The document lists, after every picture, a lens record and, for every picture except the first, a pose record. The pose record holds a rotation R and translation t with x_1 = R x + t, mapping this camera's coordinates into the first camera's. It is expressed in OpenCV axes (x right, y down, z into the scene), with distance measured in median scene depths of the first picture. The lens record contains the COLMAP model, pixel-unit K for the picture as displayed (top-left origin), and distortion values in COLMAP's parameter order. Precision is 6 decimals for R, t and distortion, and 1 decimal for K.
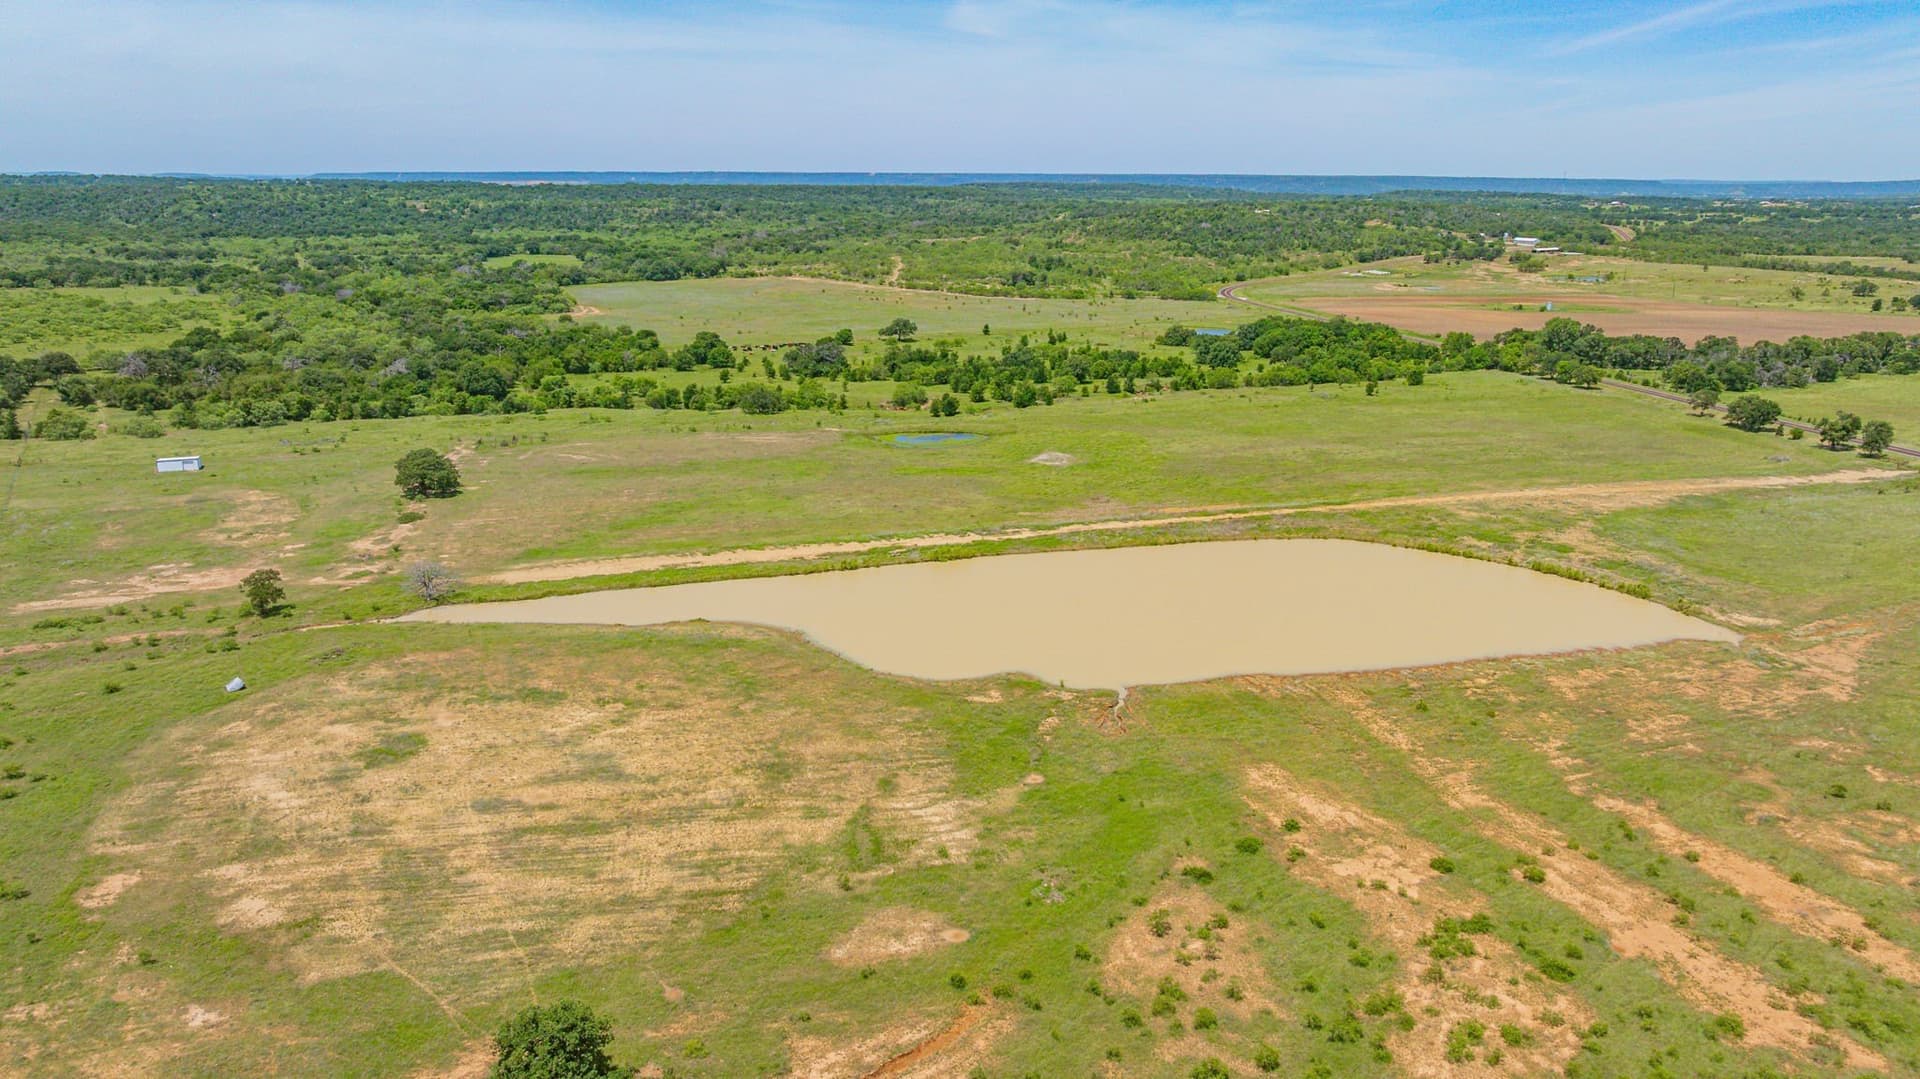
lens RADIAL K [[1347.4, 0, 967.1], [0, 1347.4, 533.1], [0, 0, 1]] dist [-0.016742, 0.004557]
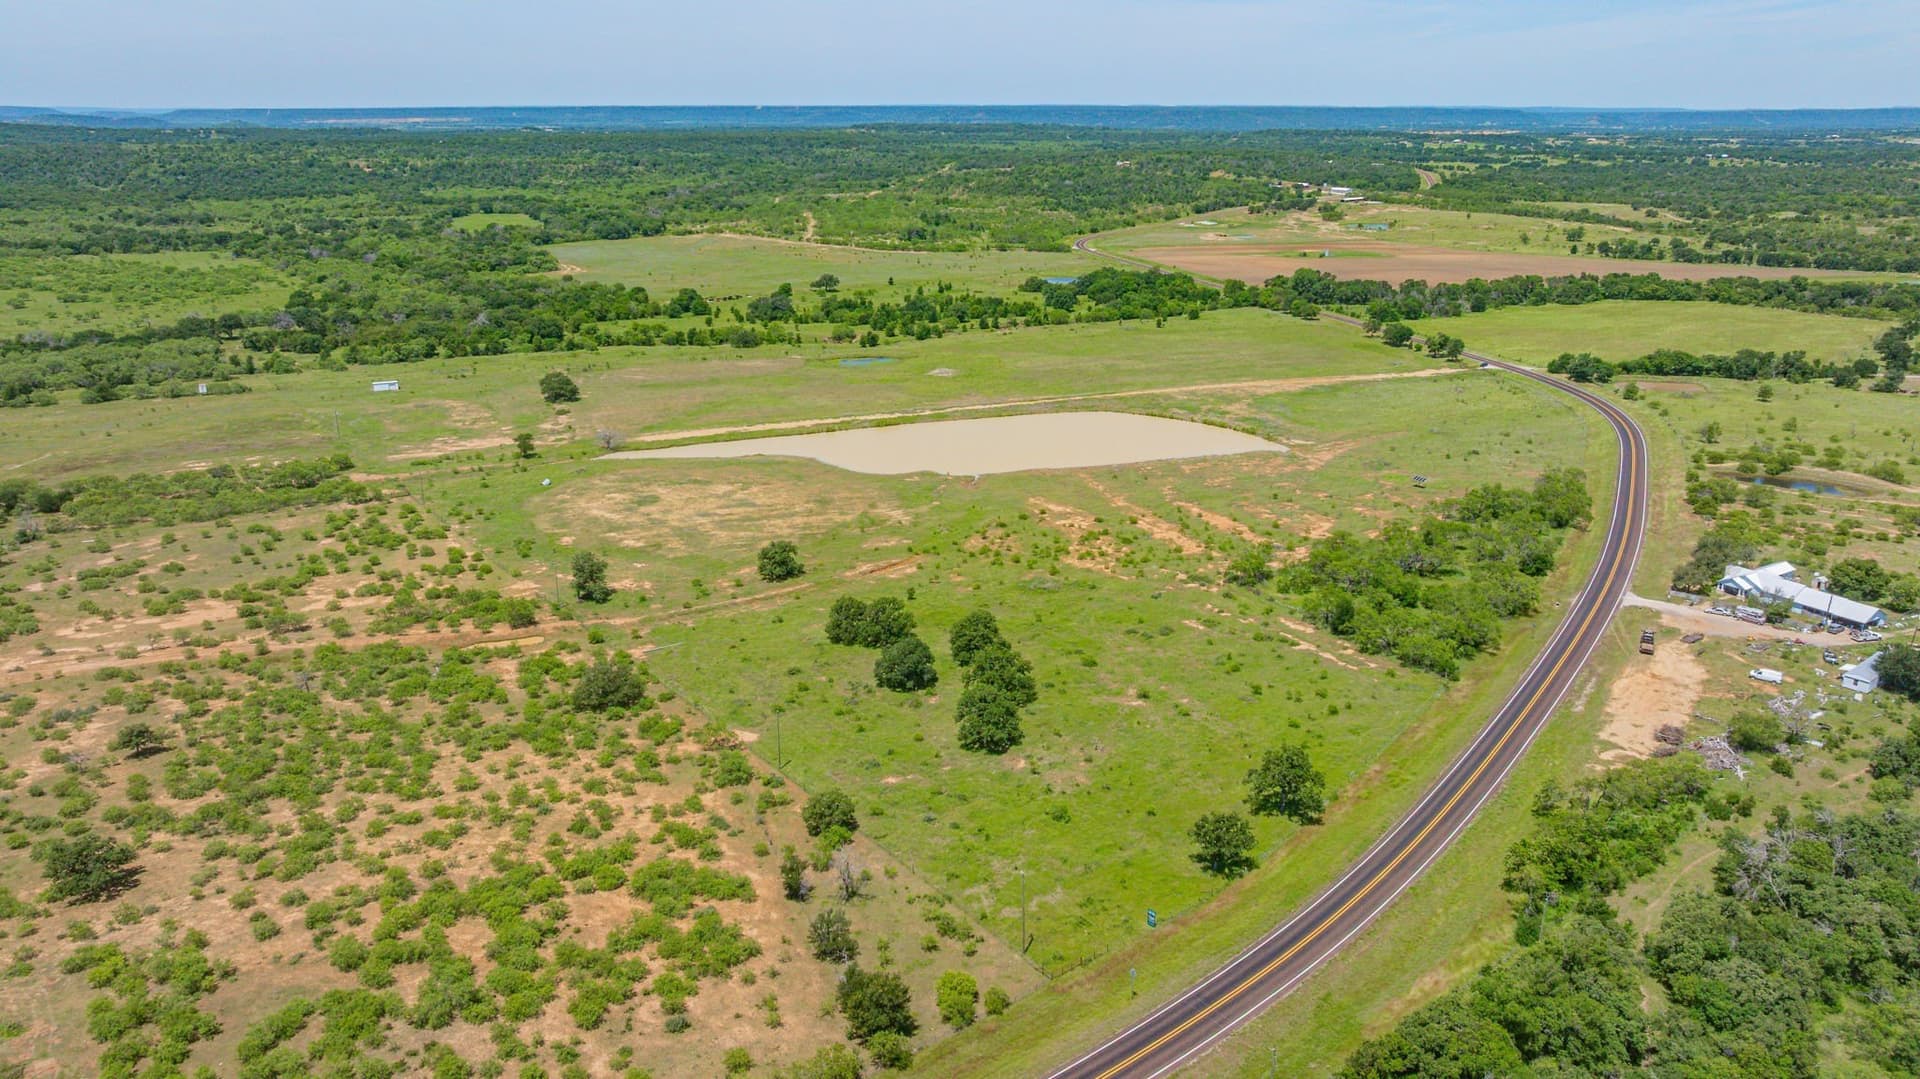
lens RADIAL K [[1347.4, 0, 967.1], [0, 1347.4, 533.1], [0, 0, 1]] dist [-0.016742, 0.004557]
pose [[0.996708, -0.028984, 0.075722, -0.022230], [0.025208, 0.998414, 0.050344, 0.037011], [-0.077061, -0.048270, 0.995857, -0.397305]]
